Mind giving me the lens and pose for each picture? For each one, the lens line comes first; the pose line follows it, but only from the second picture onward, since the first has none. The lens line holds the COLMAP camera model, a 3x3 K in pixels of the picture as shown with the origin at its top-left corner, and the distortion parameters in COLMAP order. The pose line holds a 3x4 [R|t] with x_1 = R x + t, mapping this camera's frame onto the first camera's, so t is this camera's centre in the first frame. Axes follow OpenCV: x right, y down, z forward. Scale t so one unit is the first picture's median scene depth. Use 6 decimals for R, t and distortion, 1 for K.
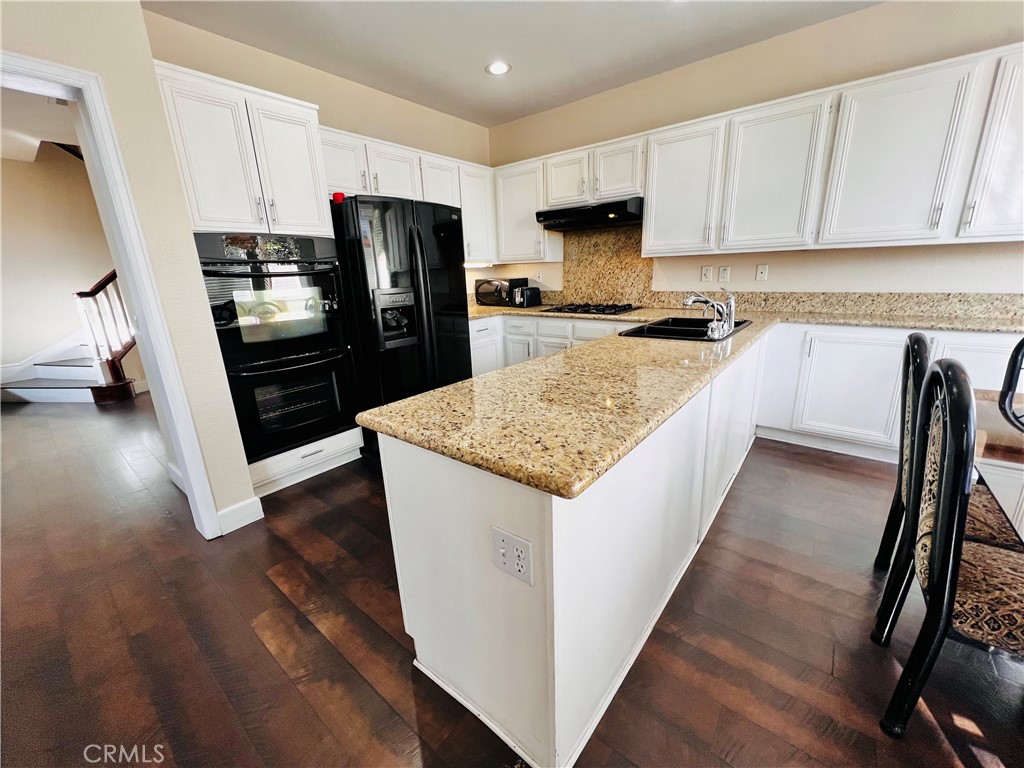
lens RADIAL K [[409.6, 0, 510.7], [0, 409.6, 381.9], [0, 0, 1]] dist [0.000159, -0.000419]
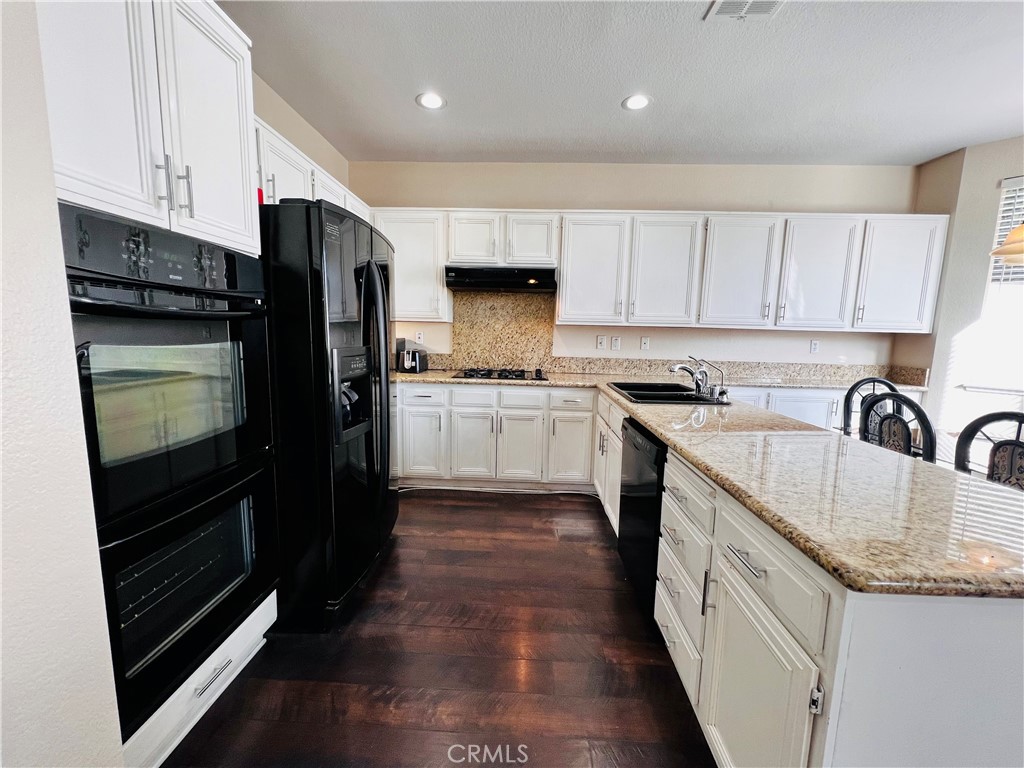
lens RADIAL K [[409.6, 0, 512.4], [0, 409.6, 383.0], [0, 0, 1]] dist [0.000159, -0.000419]
pose [[0.799806, -0.023077, 0.599815, -0.382771], [0.109353, 0.988141, -0.107795, -0.061225], [-0.590214, 0.151807, 0.792844, 0.276410]]
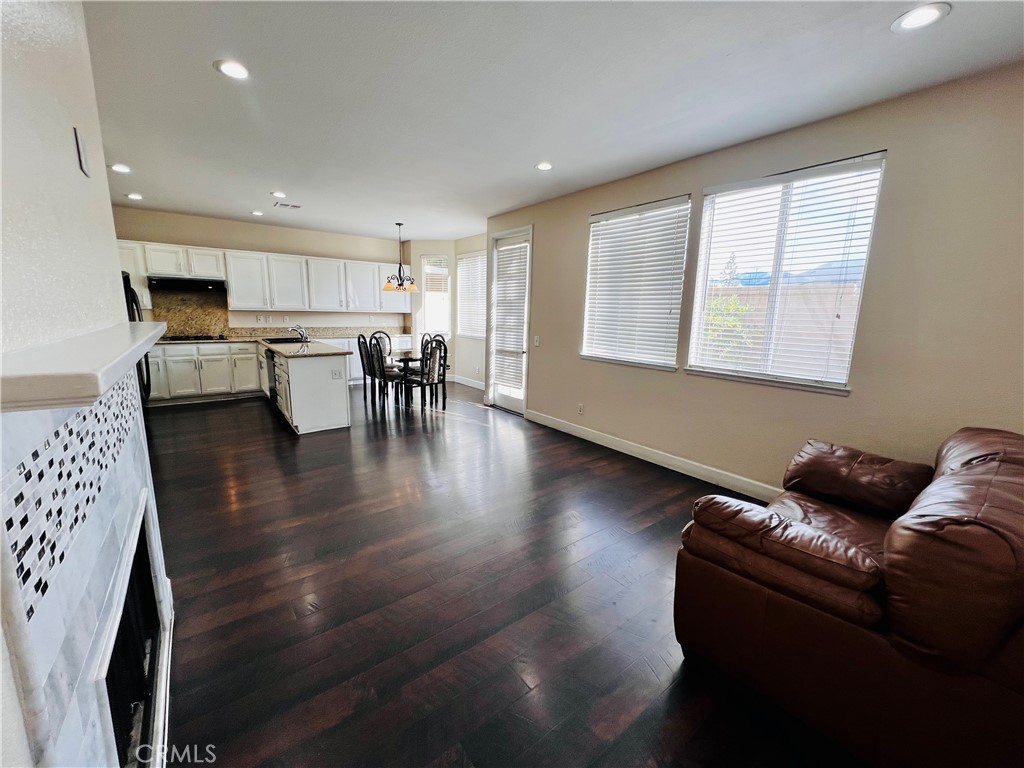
lens RADIAL K [[409.6, 0, 513.4], [0, 409.6, 384.6], [0, 0, 1]] dist [0.000159, -0.000419]
pose [[0.229213, -0.136145, 0.963808, -1.261383], [0.228620, 0.970001, 0.082650, 0.178619], [-0.946147, 0.201401, 0.253463, -0.667039]]
